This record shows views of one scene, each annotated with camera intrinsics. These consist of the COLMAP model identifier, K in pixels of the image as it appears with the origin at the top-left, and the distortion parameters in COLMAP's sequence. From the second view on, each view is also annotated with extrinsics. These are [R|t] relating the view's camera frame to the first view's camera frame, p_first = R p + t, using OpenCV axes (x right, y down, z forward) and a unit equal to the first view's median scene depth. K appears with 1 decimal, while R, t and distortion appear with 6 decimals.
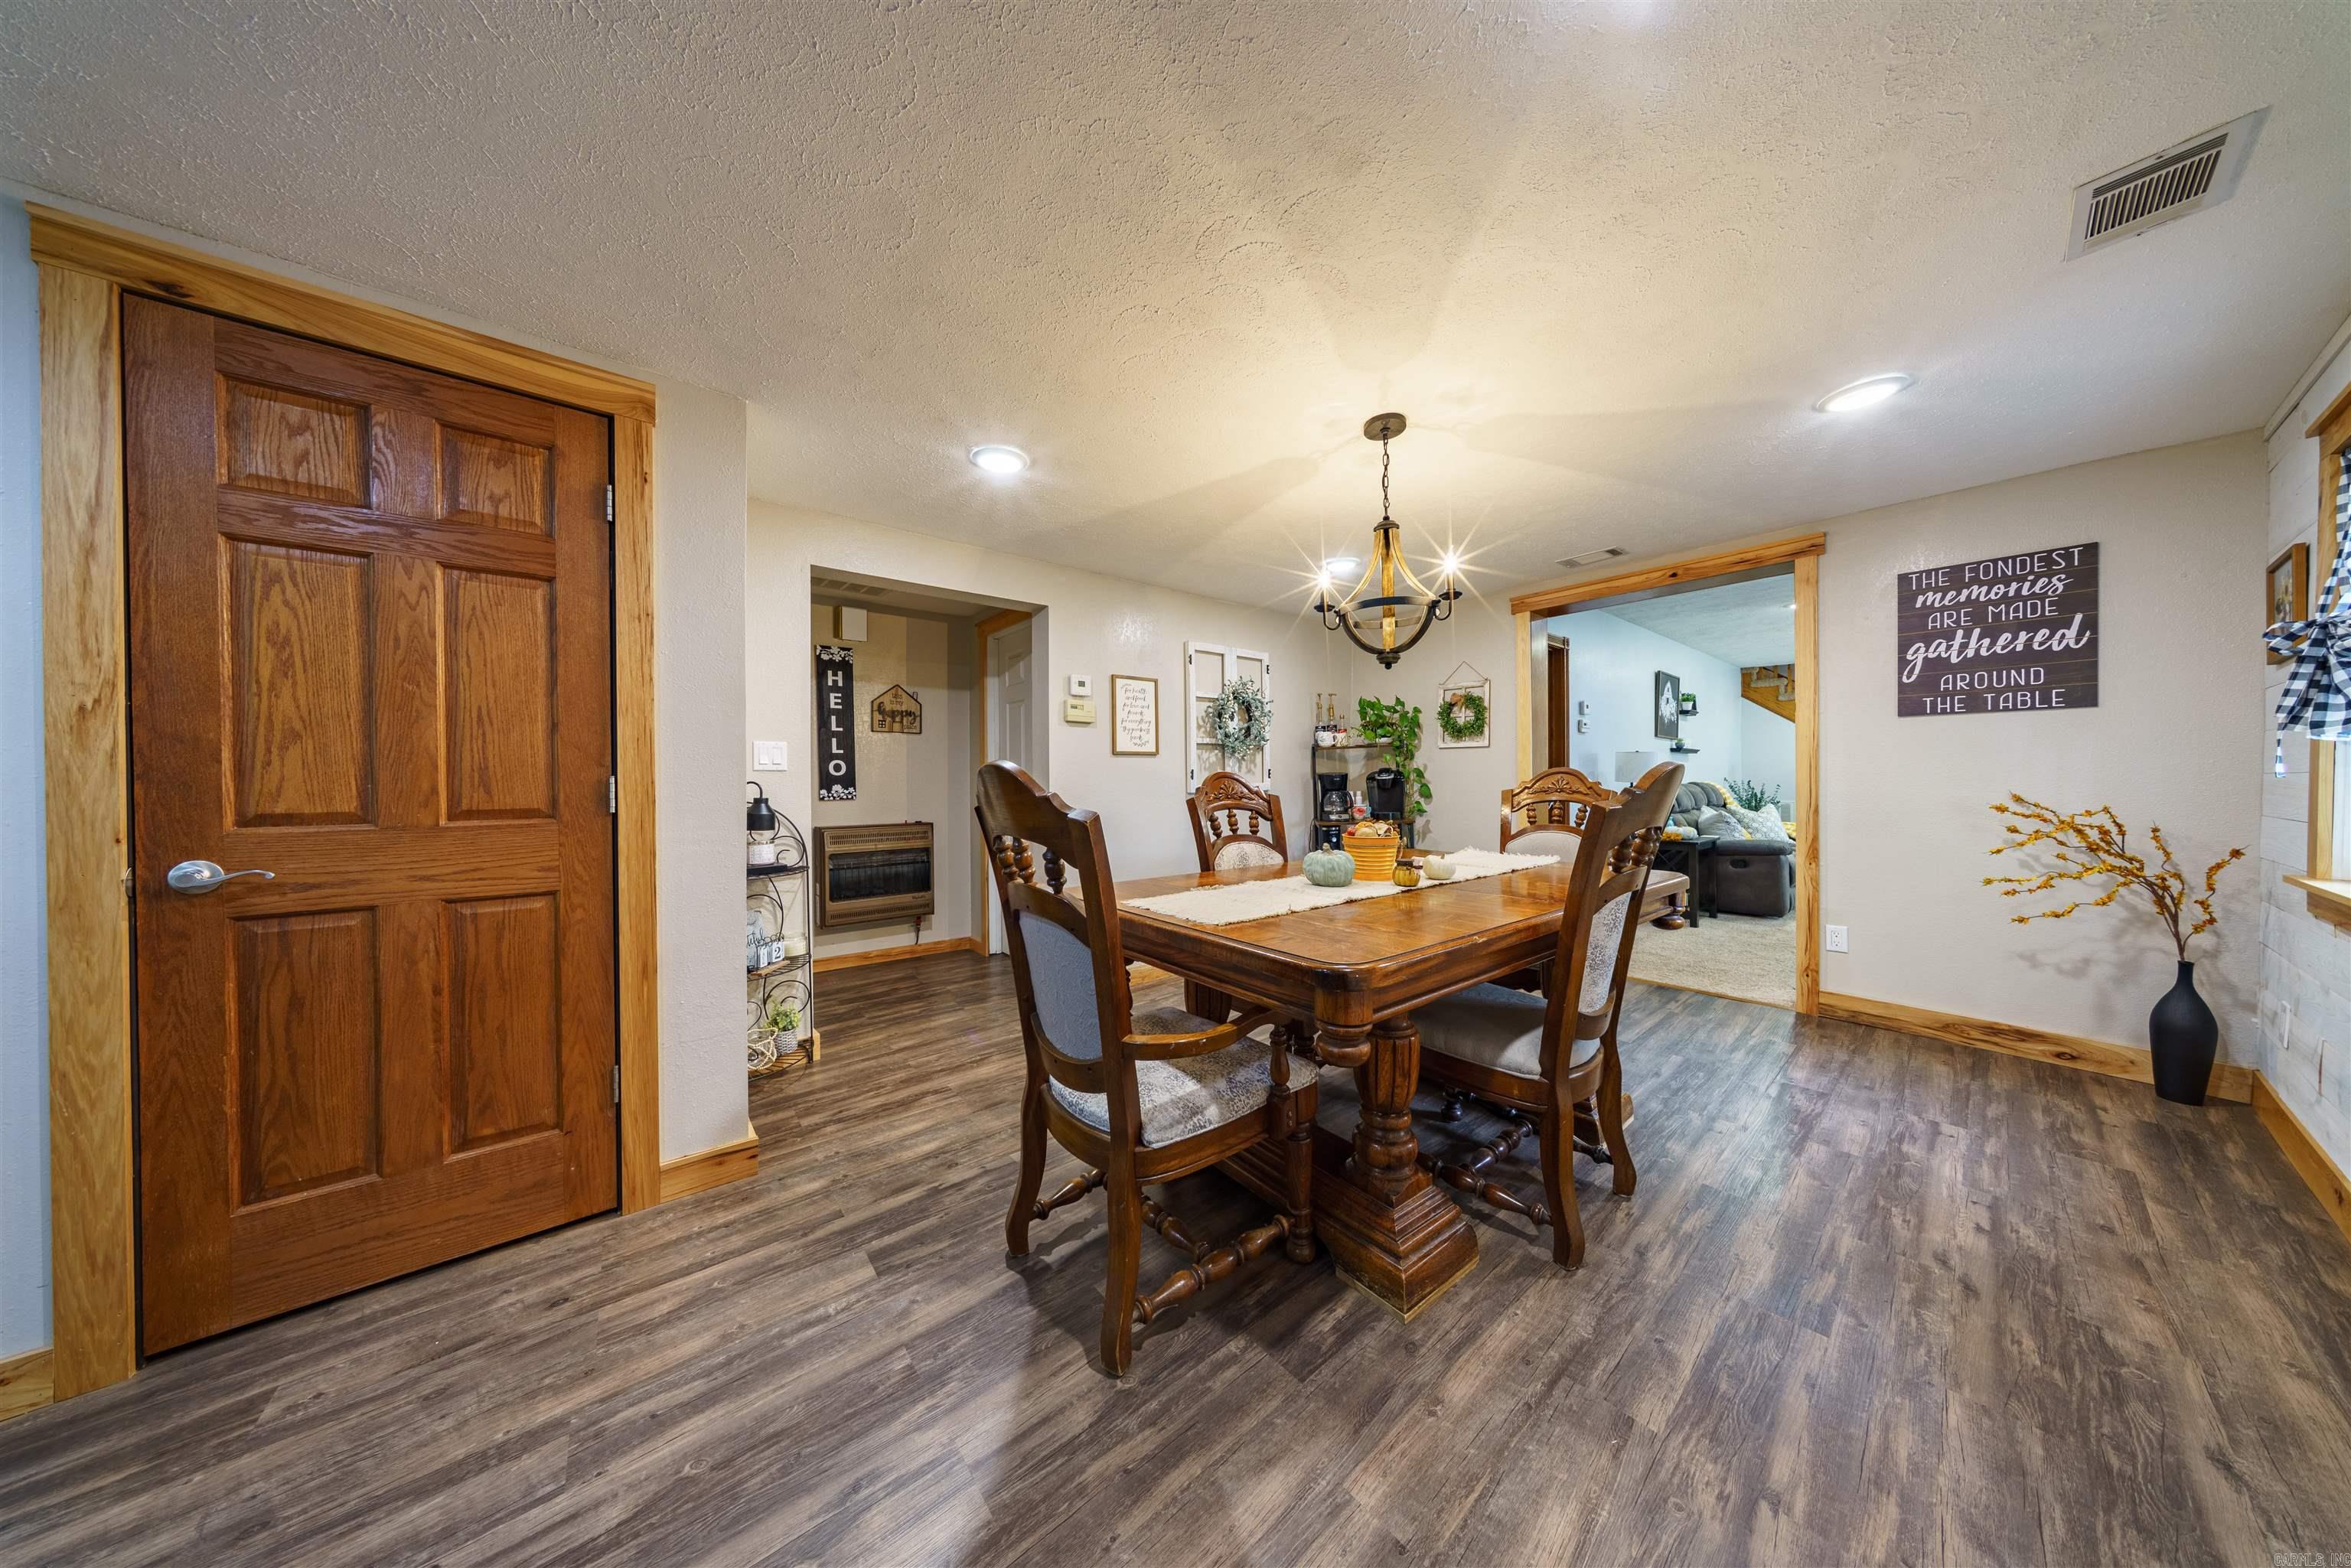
lens RADIAL K [[675.5, 0, 1193.7], [0, 675.5, 782.4], [0, 0, 1]] dist [-0.002933, 0.000571]
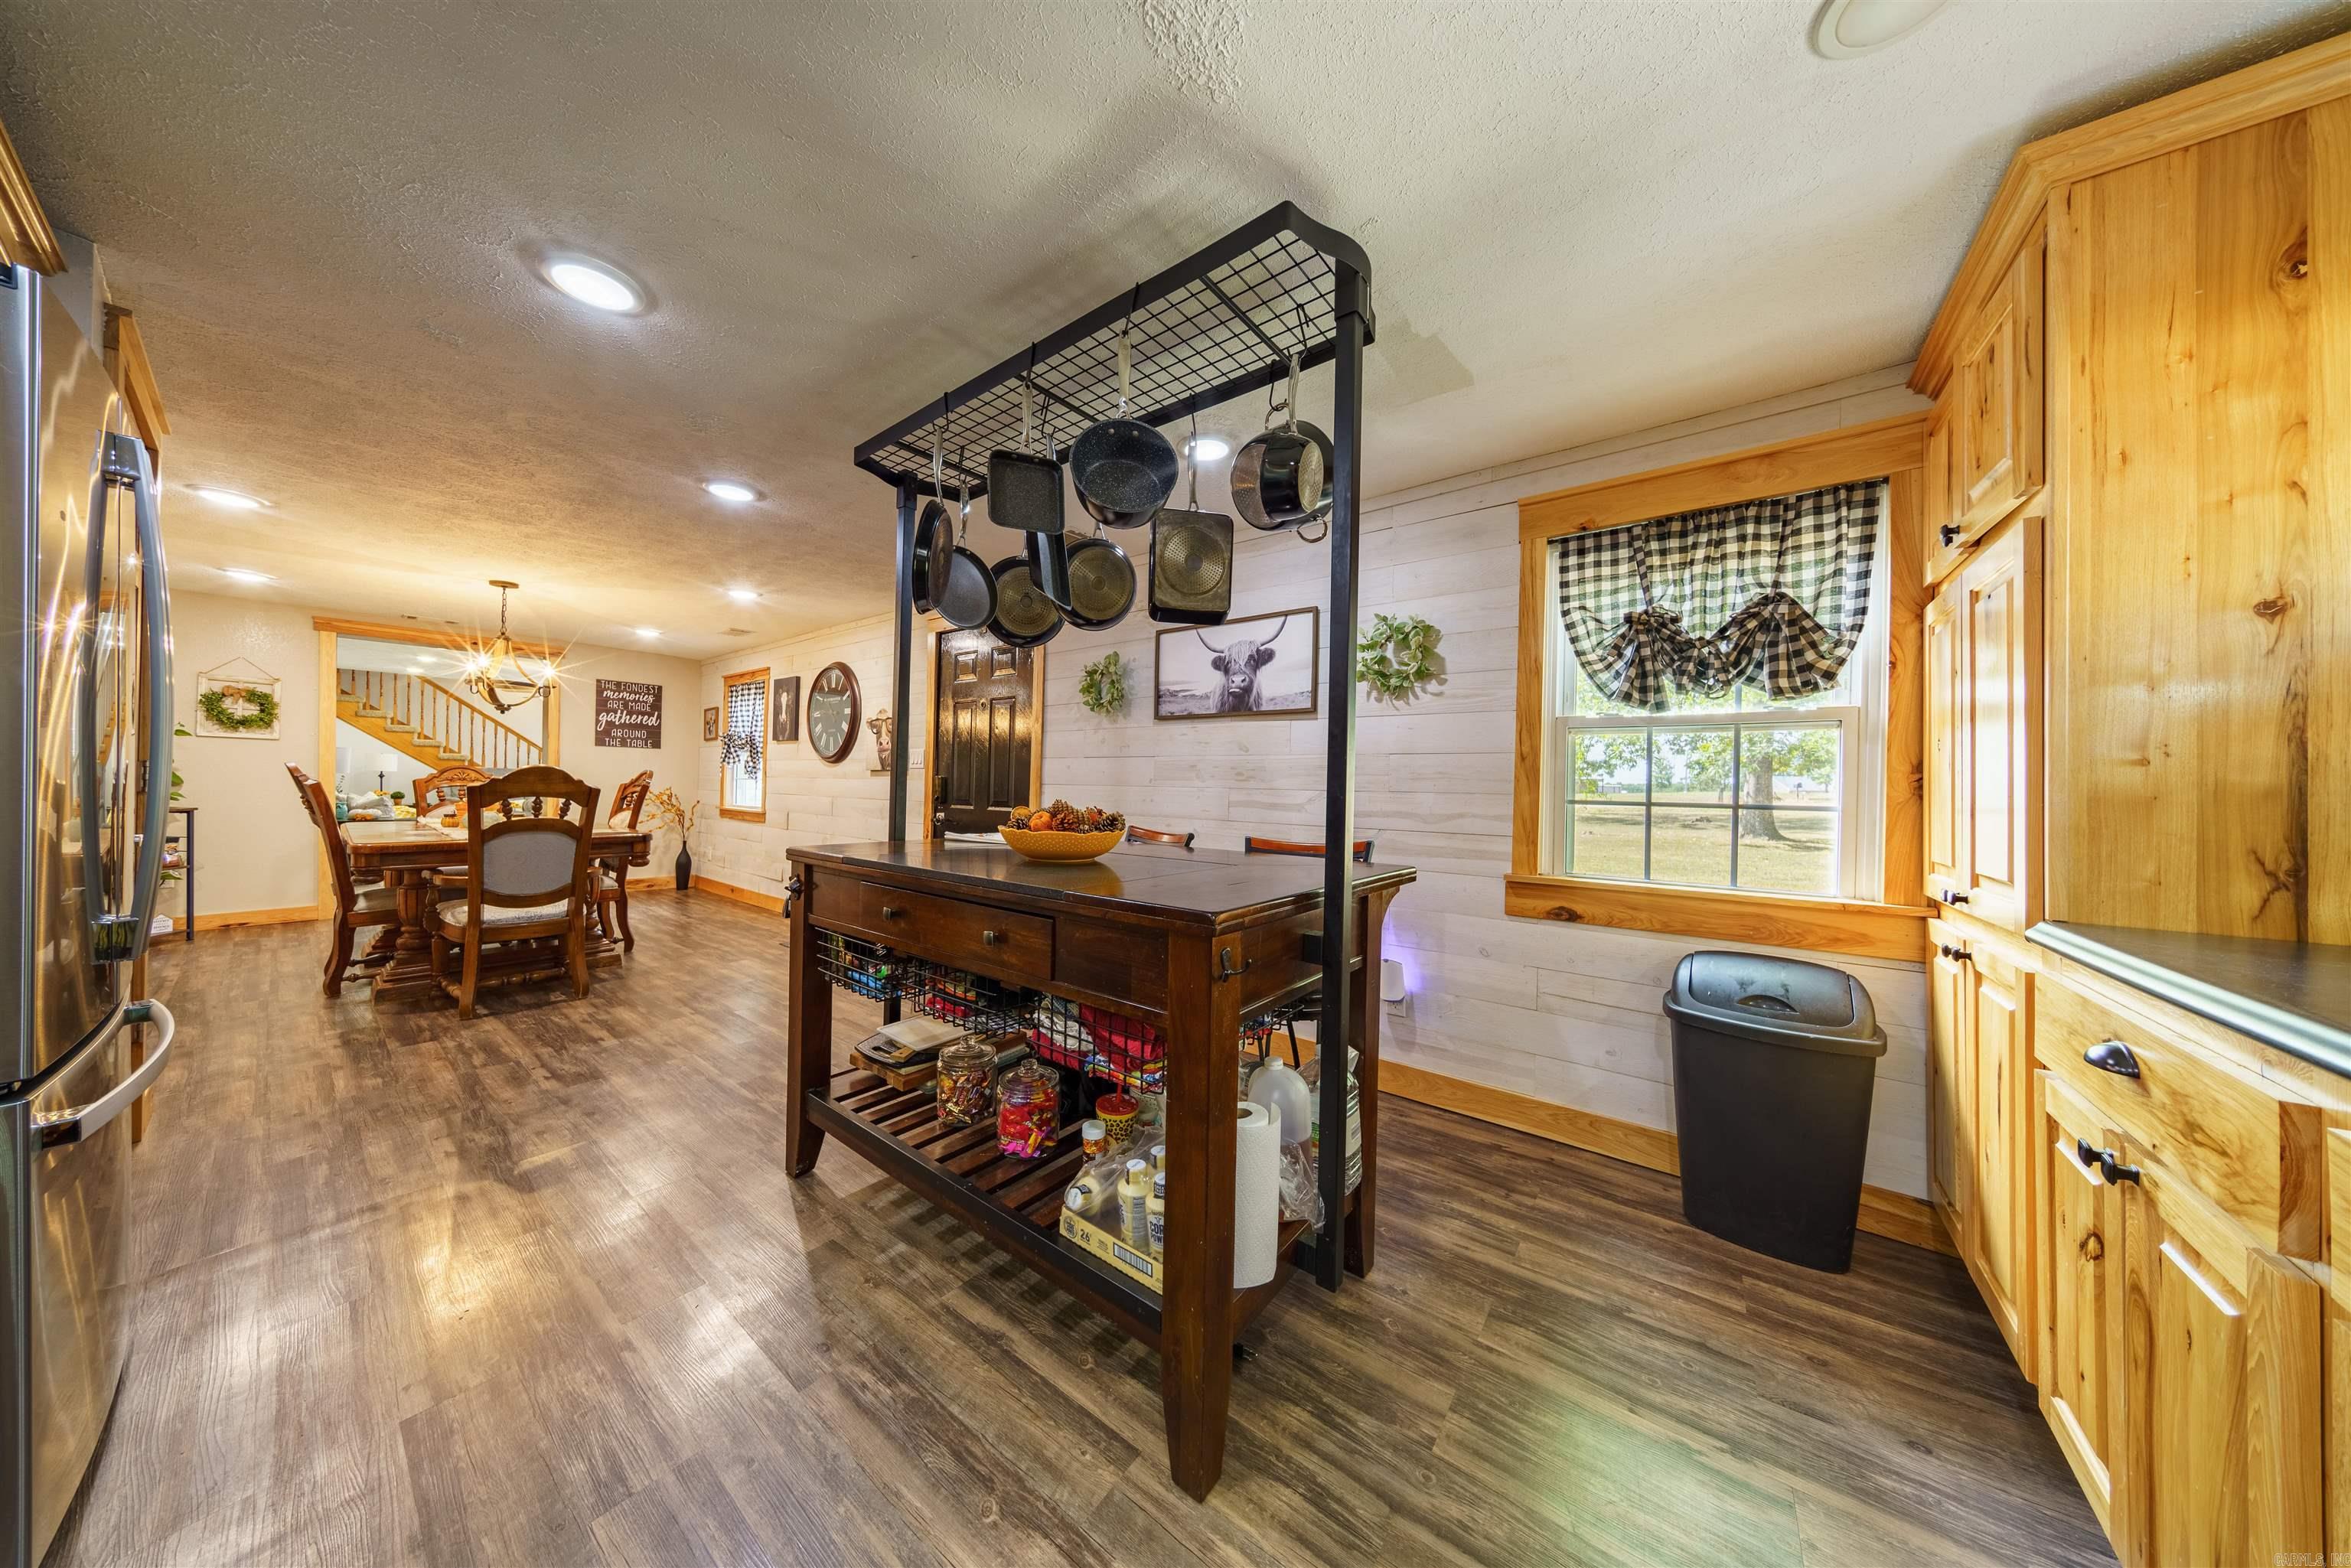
lens RADIAL K [[675.5, 0, 1151.9], [0, 675.5, 780.0], [0, 0, 1]] dist [-0.002933, 0.000571]
pose [[-0.213028, 0.009570, 0.976999, -3.337241], [-0.015051, 0.999801, -0.013075, 0.027490], [-0.976930, -0.017490, -0.212841, -0.632554]]
